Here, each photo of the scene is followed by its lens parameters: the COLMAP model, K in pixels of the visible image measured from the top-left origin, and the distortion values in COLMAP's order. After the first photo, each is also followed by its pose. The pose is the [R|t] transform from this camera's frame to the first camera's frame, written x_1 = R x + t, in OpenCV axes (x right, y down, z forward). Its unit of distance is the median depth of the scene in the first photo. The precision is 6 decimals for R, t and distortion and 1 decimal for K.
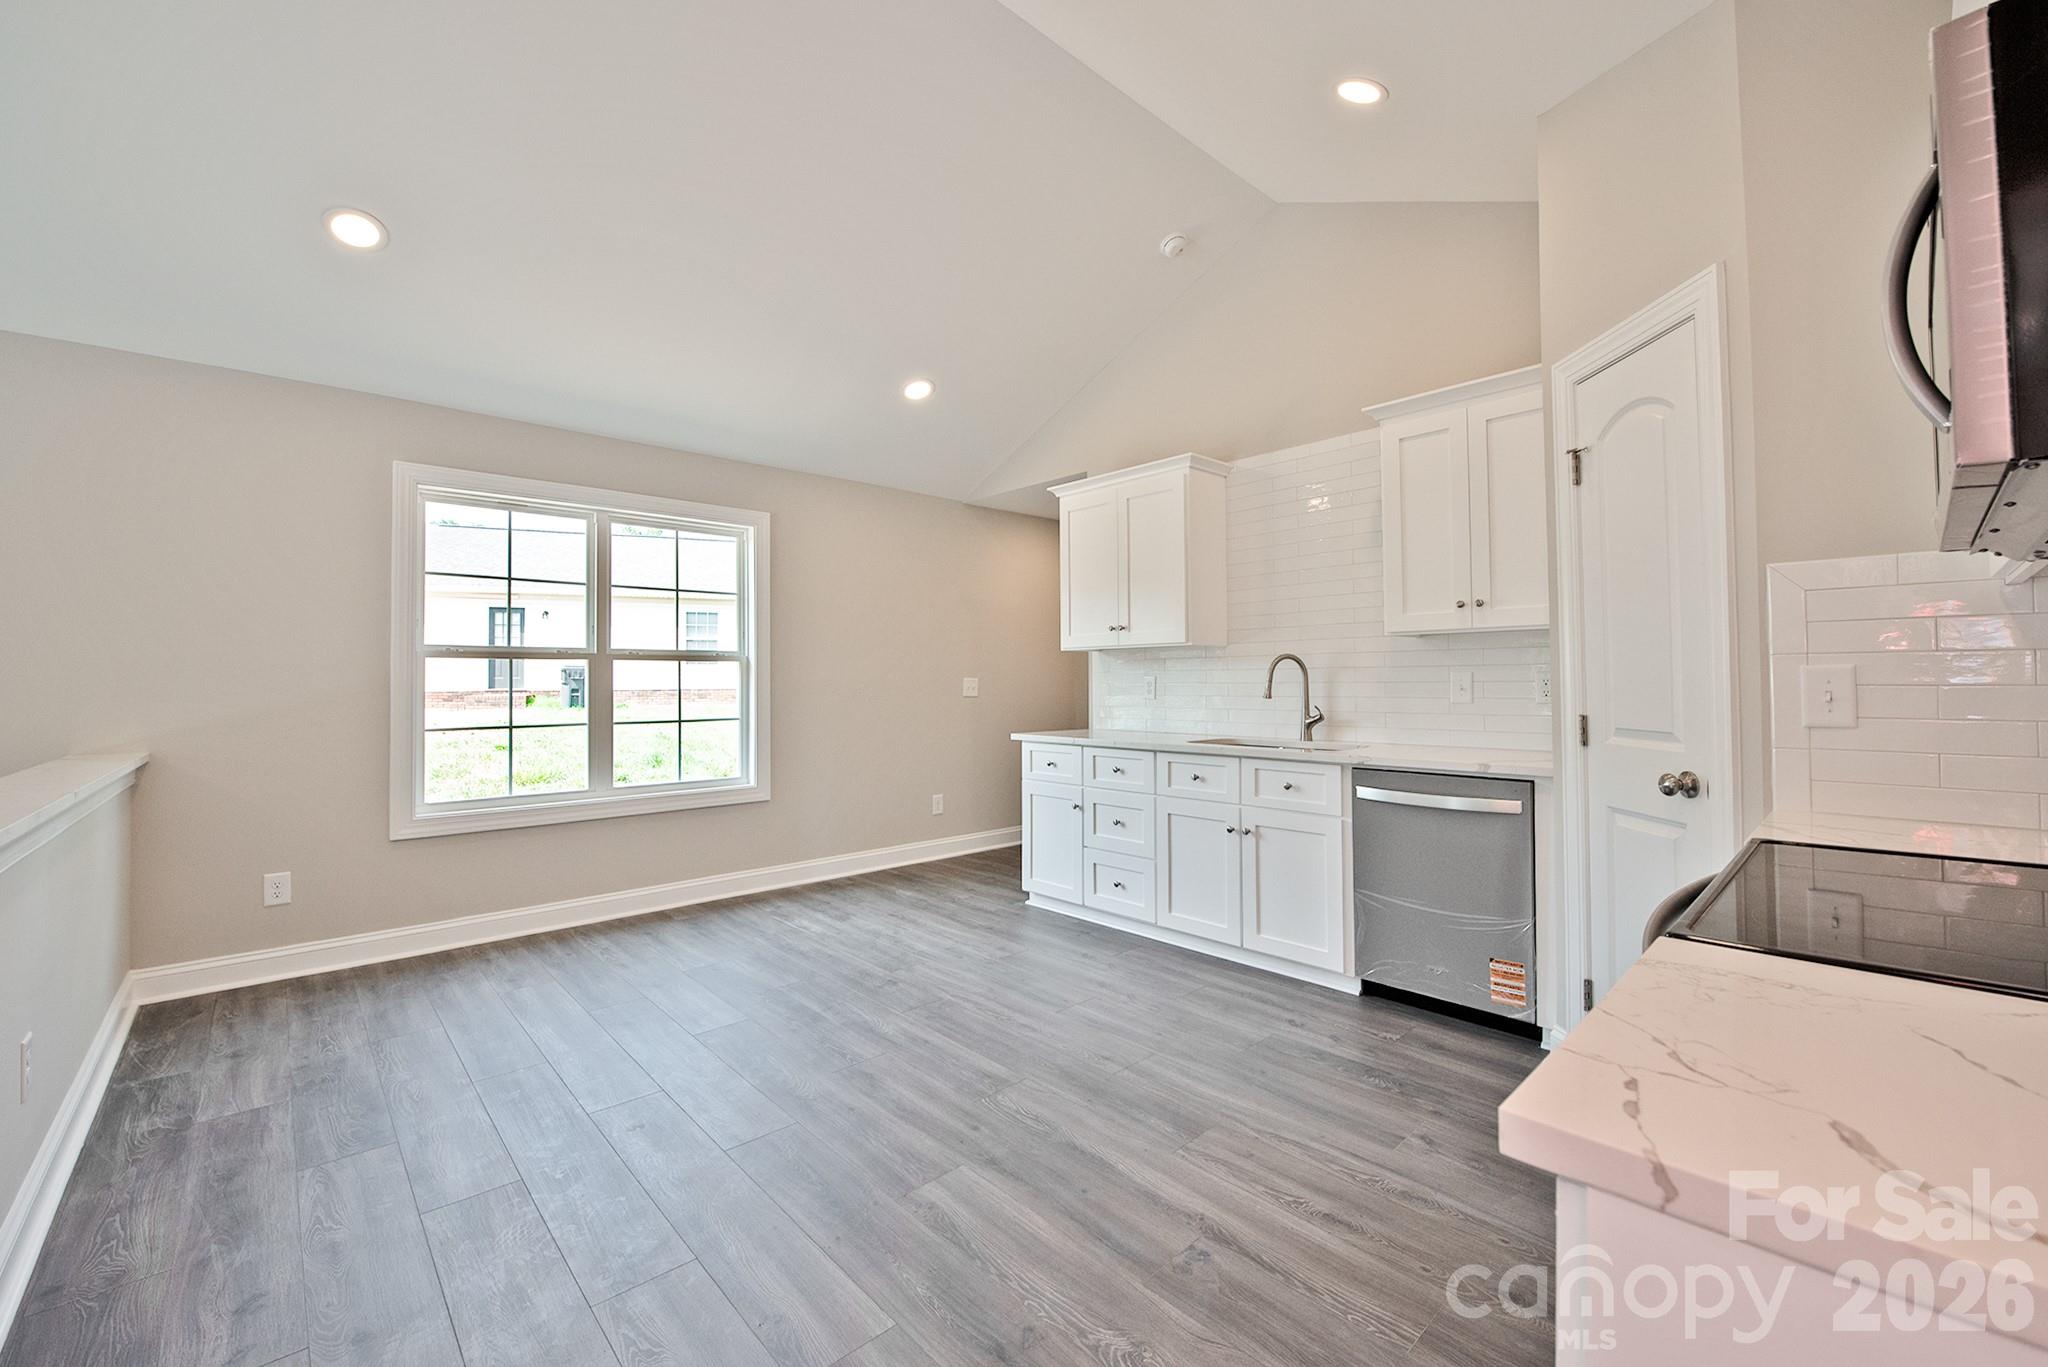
lens RADIAL K [[824.3, 0, 1031.3], [0, 824.3, 664.3], [0, 0, 1]] dist [-0.013849, -0.003375]
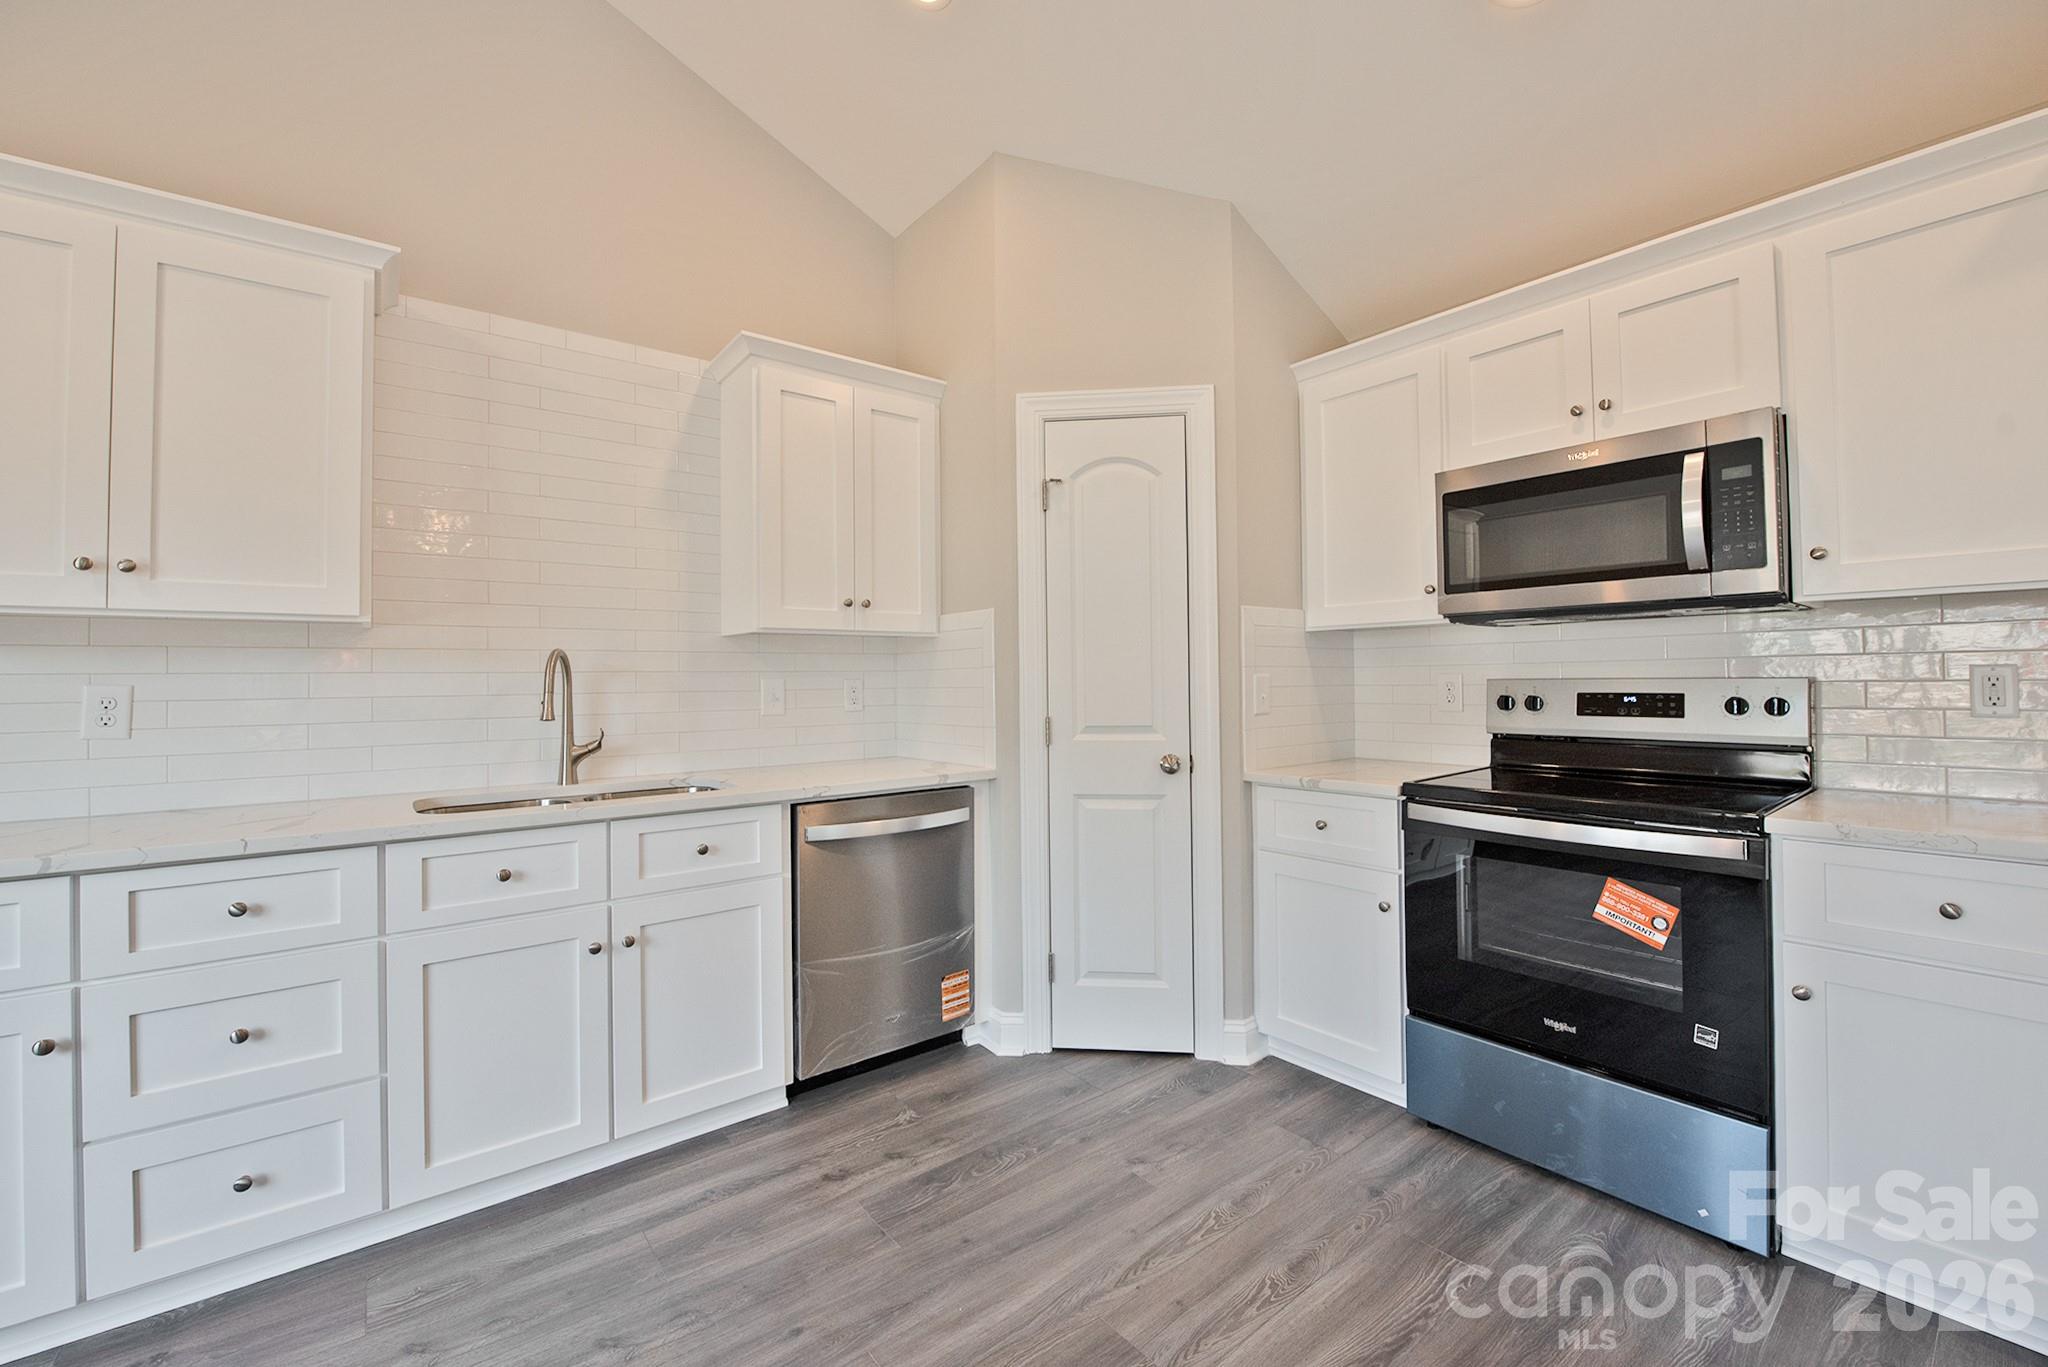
lens RADIAL K [[824.3, 0, 1031.3], [0, 824.3, 664.3], [0, 0, 1]] dist [-0.013849, -0.003375]
pose [[0.079335, 0.023908, 0.996561, -0.318857], [-0.009812, 0.999683, -0.023202, 0.011512], [-0.996800, -0.007938, 0.079544, 0.663369]]
